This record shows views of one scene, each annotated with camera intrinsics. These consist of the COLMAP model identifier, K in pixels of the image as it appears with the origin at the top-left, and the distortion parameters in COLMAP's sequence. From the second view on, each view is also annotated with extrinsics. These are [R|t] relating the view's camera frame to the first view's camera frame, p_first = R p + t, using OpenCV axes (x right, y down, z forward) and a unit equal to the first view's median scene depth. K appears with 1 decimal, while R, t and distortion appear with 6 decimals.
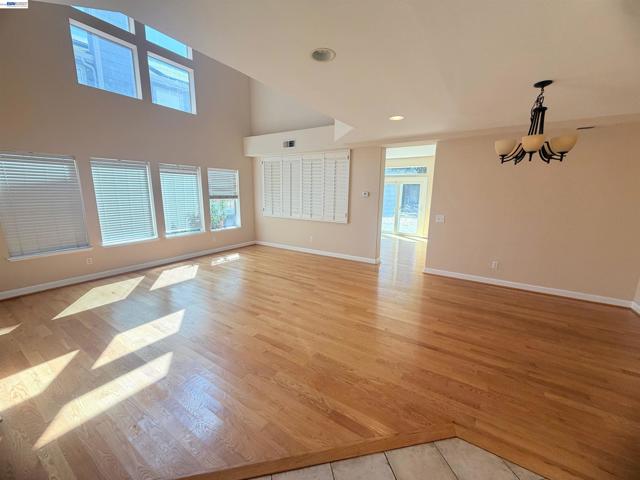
lens RADIAL K [[258.5, 0, 320.0], [0, 258.5, 240.0], [0, 0, 1]] dist [0.003653, -0.000449]
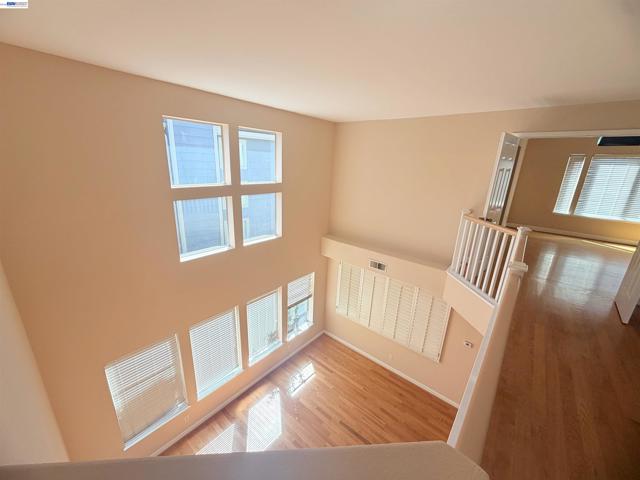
lens RADIAL K [[258.5, 0, 320.0], [0, 258.5, 240.0], [0, 0, 1]] dist [0.003653, -0.000449]
pose [[0.991453, 0.062156, -0.114708, -0.219542], [-0.050154, 0.993238, 0.104700, -0.540541], [0.120441, -0.098052, 0.987866, 0.096250]]
